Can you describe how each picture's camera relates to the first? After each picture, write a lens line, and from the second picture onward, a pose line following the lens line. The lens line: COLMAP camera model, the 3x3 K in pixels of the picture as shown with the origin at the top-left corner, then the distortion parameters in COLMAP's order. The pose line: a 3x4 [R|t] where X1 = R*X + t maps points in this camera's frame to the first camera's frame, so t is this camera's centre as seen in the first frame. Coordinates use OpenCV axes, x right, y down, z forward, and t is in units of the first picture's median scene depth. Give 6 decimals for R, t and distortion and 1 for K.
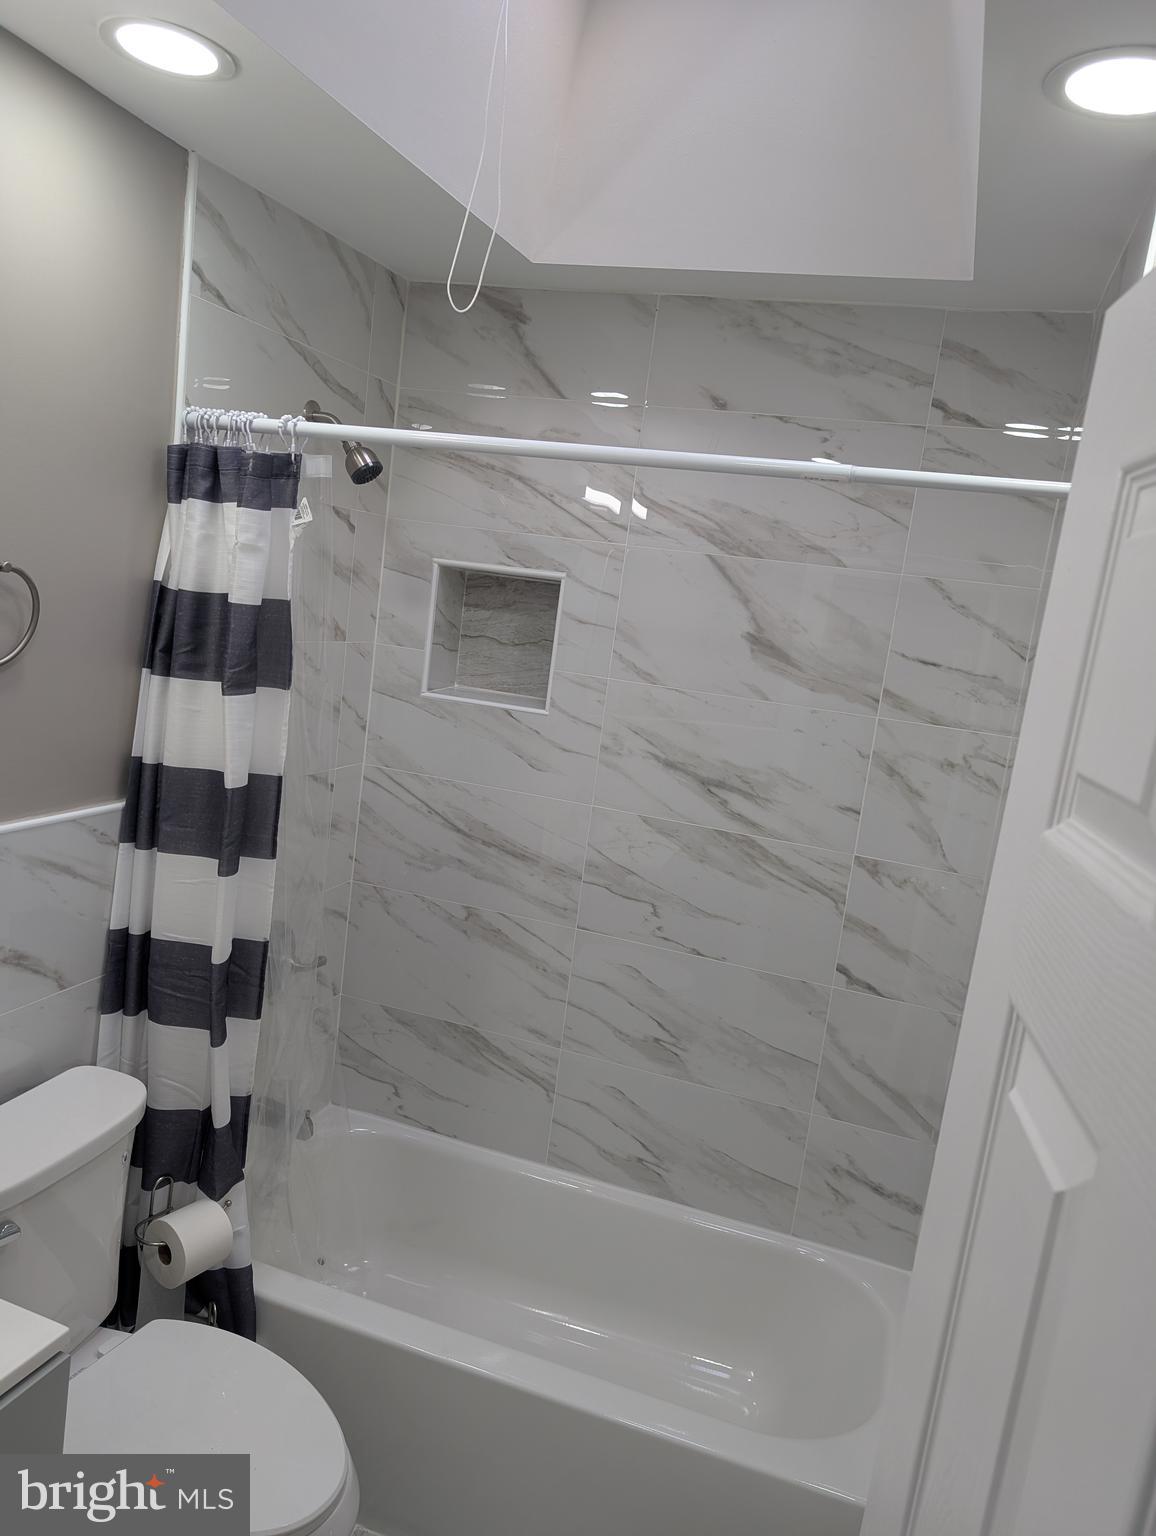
lens RADIAL K [[1120.7, 0, 617.8], [0, 1120.7, 771.0], [0, 0, 1]] dist [0.032540, -0.052569]
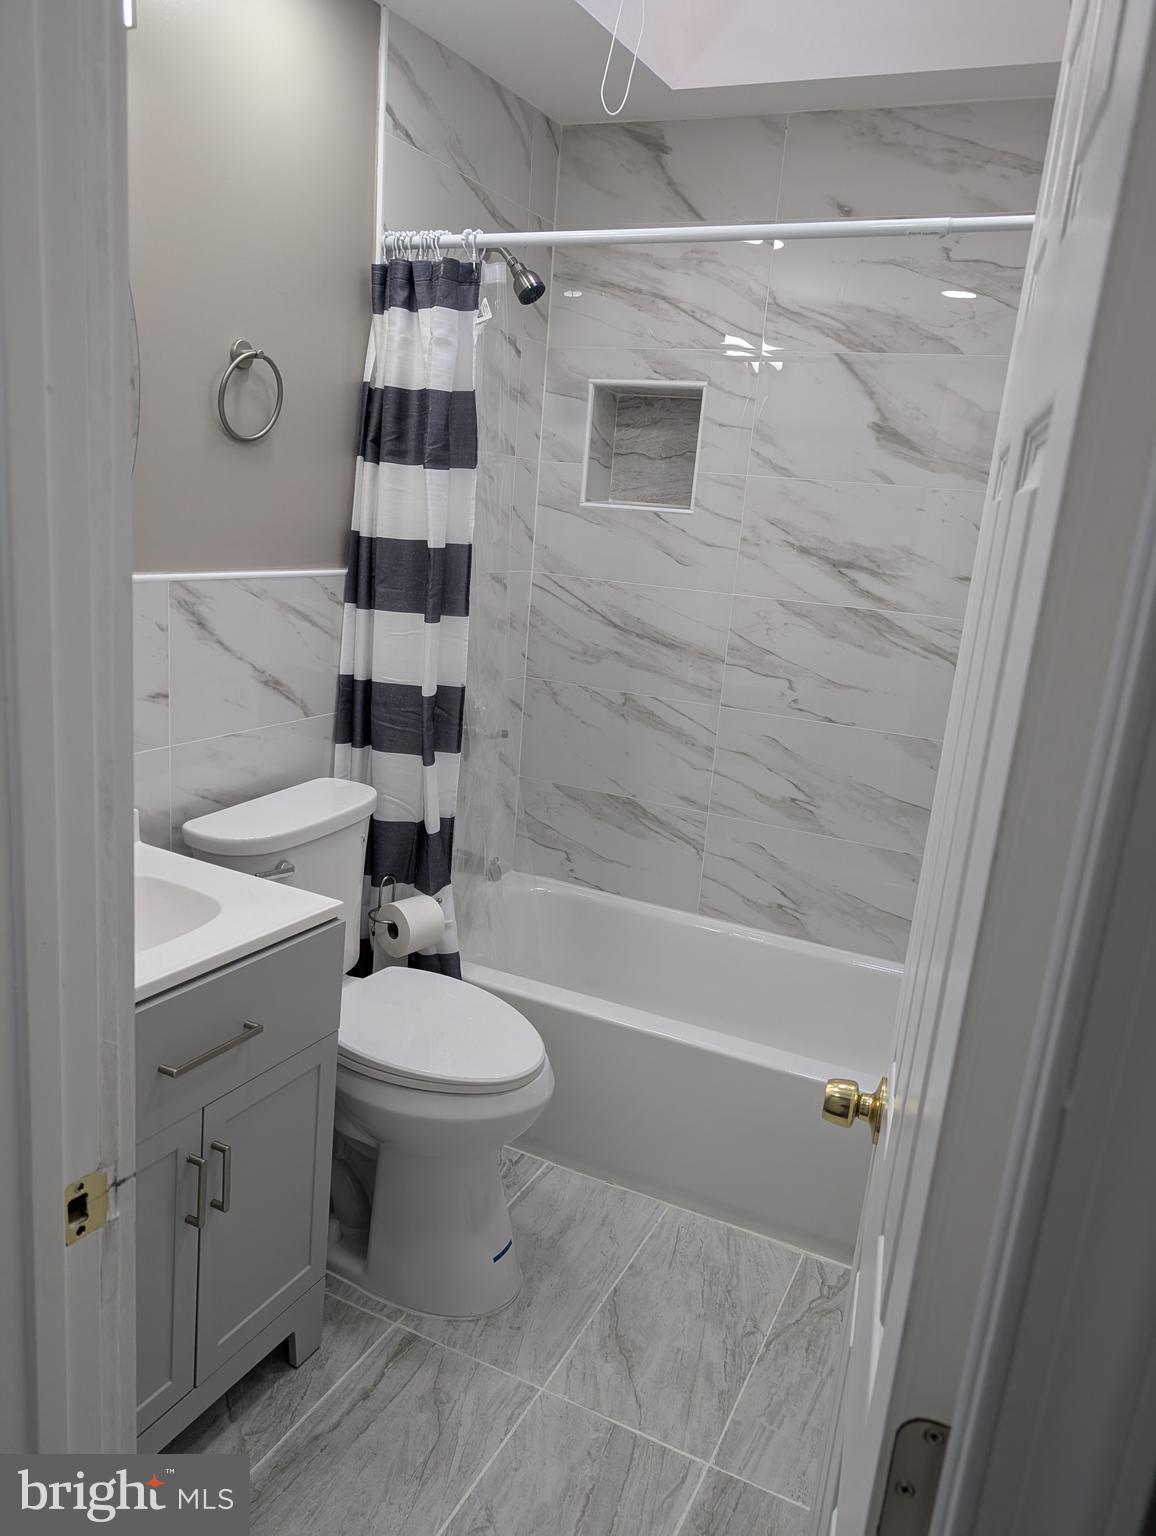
lens RADIAL K [[1120.7, 0, 617.8], [0, 1120.7, 771.0], [0, 0, 1]] dist [0.032540, -0.052569]
pose [[0.991554, -0.012599, -0.129083, 0.005695], [0.020848, 0.997811, 0.062754, 0.151506], [0.128010, -0.064915, 0.989646, -0.156182]]
